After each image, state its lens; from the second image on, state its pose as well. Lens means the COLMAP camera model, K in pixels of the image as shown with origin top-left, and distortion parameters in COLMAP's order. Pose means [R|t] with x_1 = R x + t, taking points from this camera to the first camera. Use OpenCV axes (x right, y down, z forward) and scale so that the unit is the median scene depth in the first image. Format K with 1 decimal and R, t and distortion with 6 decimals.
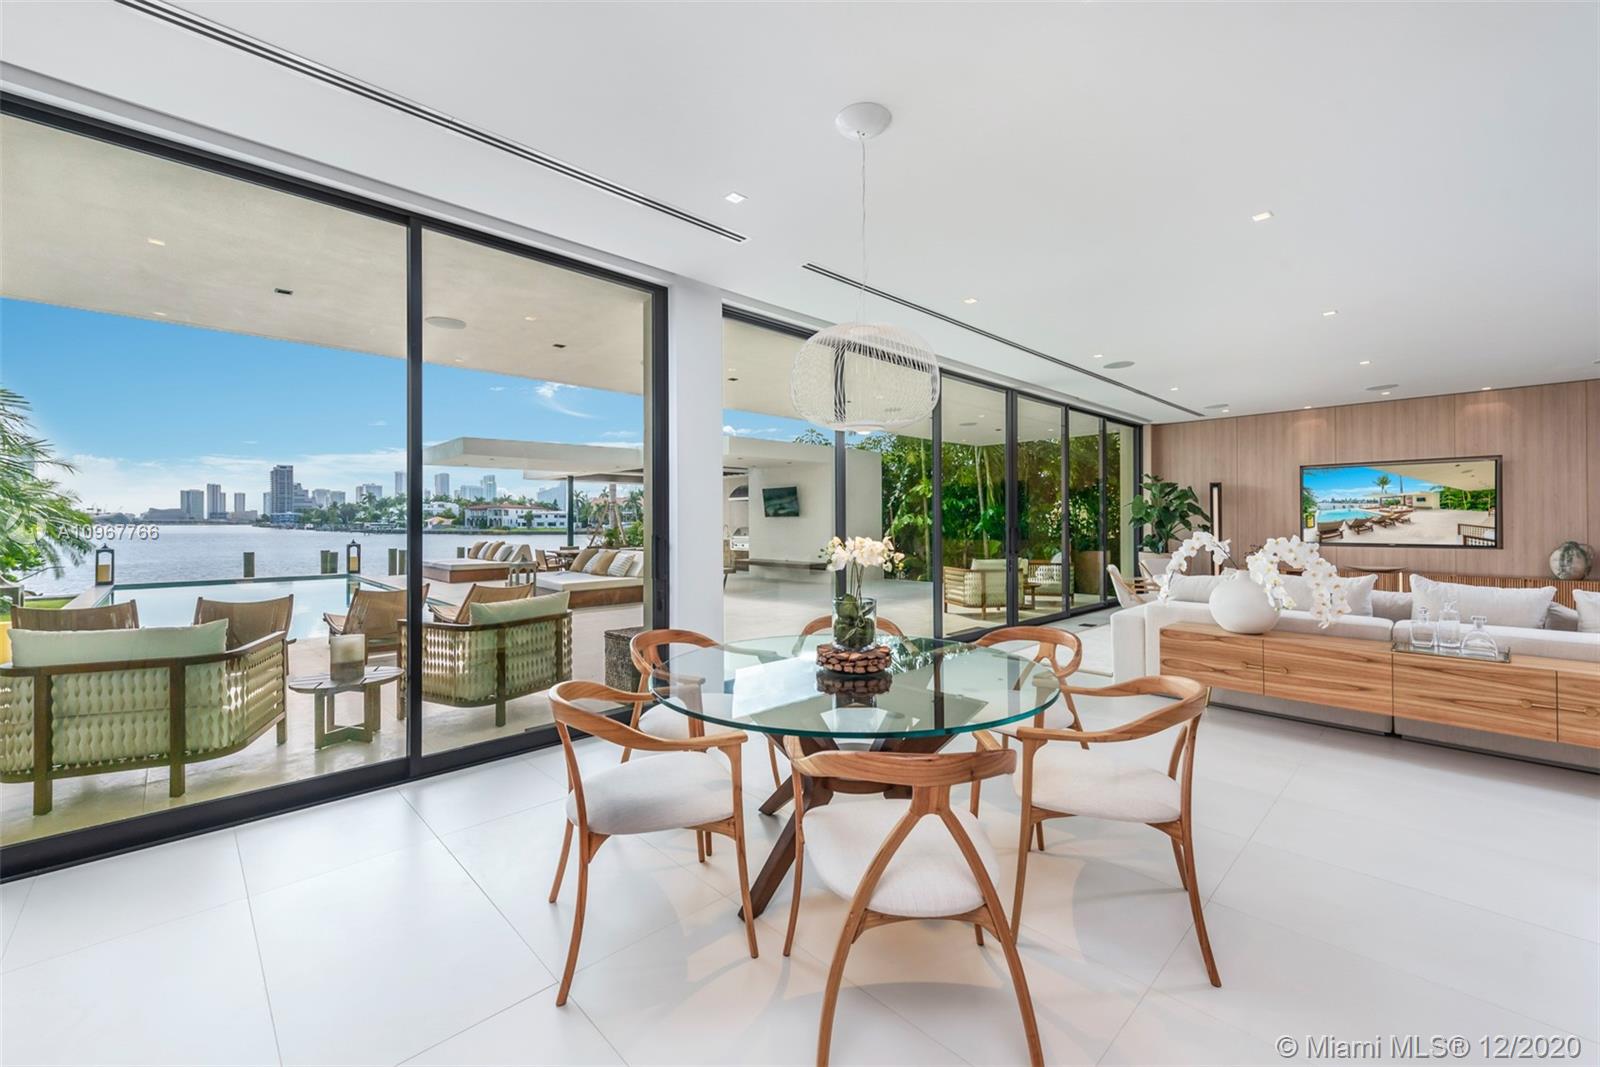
lens RADIAL K [[639.8, 0, 803.4], [0, 639.8, 515.9], [0, 0, 1]] dist [0.014649, -0.005122]
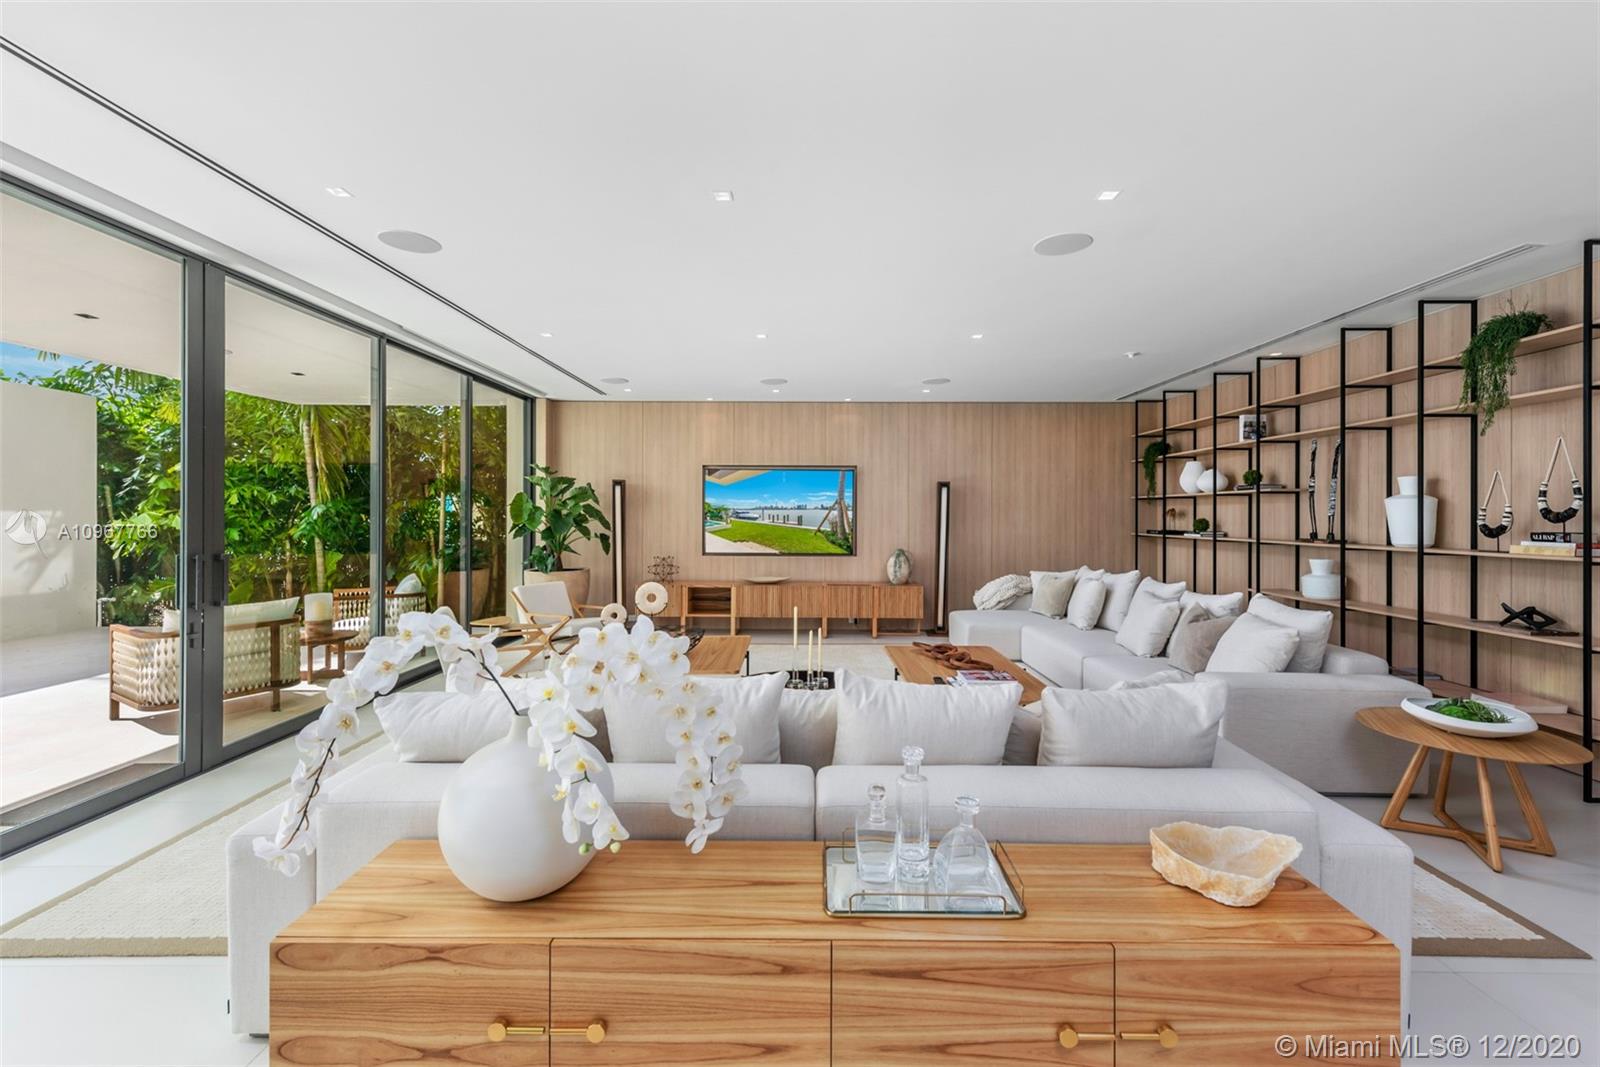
lens RADIAL K [[639.8, 0, 803.4], [0, 639.8, 515.9], [0, 0, 1]] dist [0.014649, -0.005122]
pose [[0.699094, 0.005503, 0.715008, 0.229545], [-0.013645, 0.999891, 0.005646, -0.014155], [-0.714899, -0.013703, 0.699093, 0.273641]]
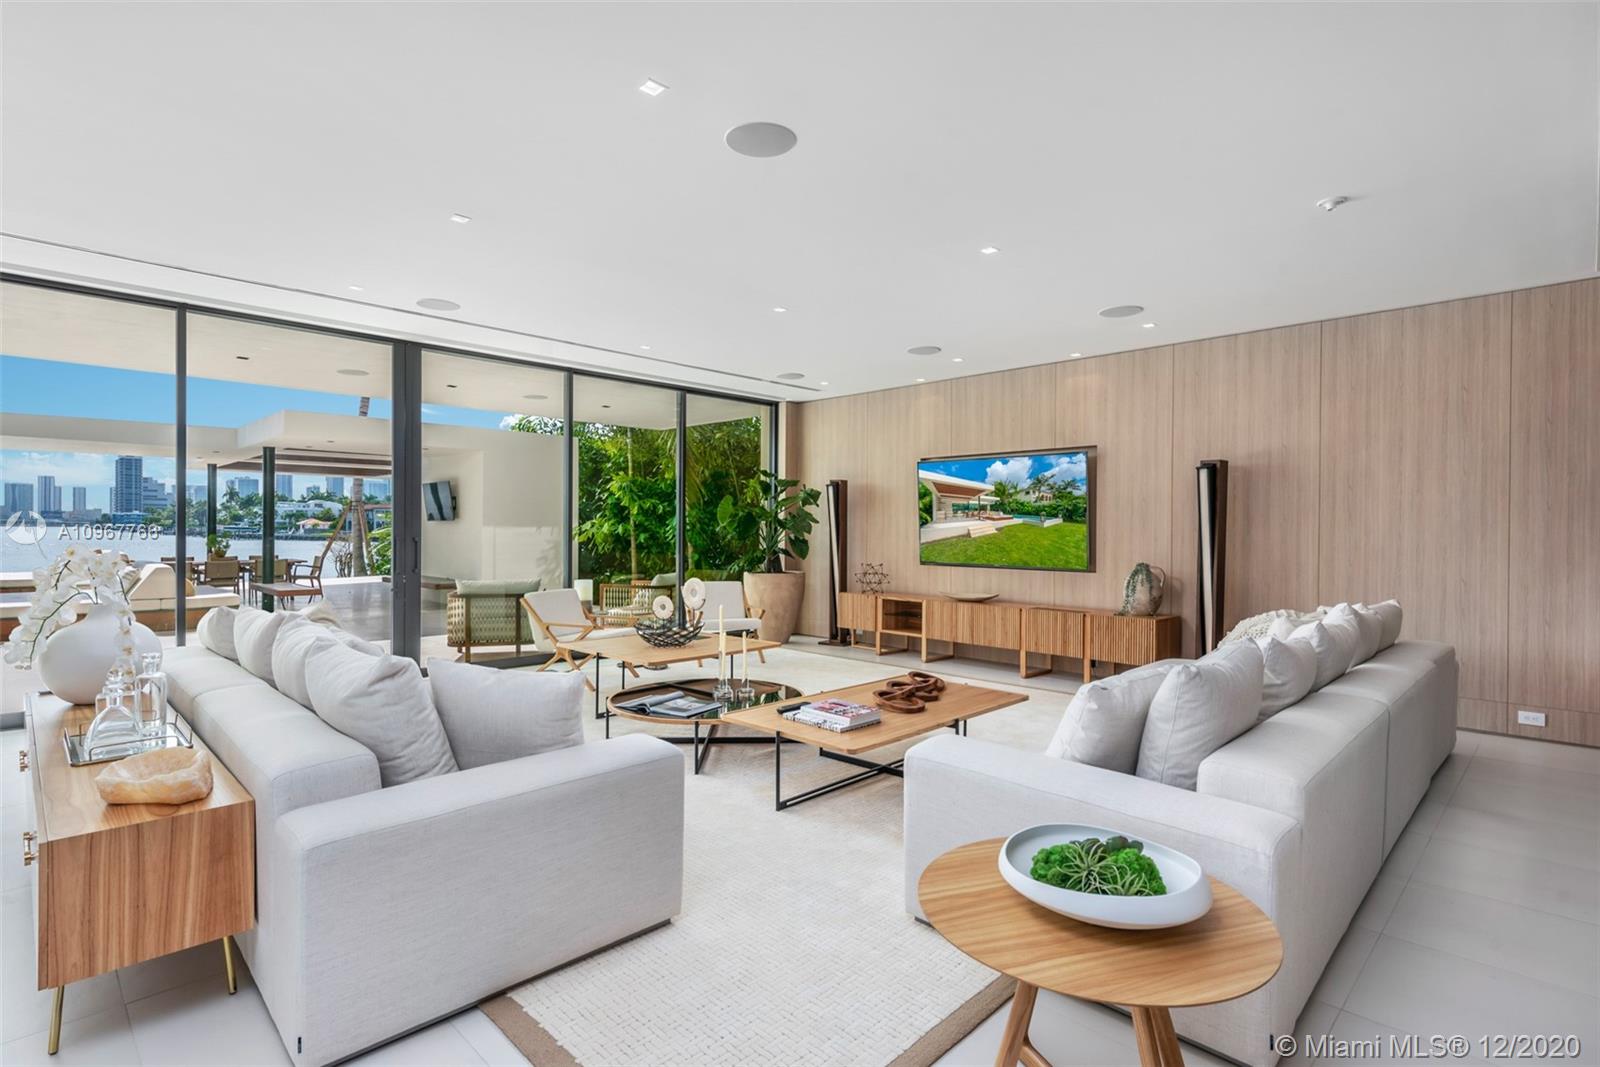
lens RADIAL K [[767.2, 0, 800.0], [0, 767.2, 533.5], [0, 0, 1]] dist [0.001563, -0.000197]
pose [[0.999485, 0.010305, 0.030378, 0.574349], [-0.010732, 0.999845, 0.013931, -0.001317], [-0.030229, -0.014249, 0.999441, 0.105427]]
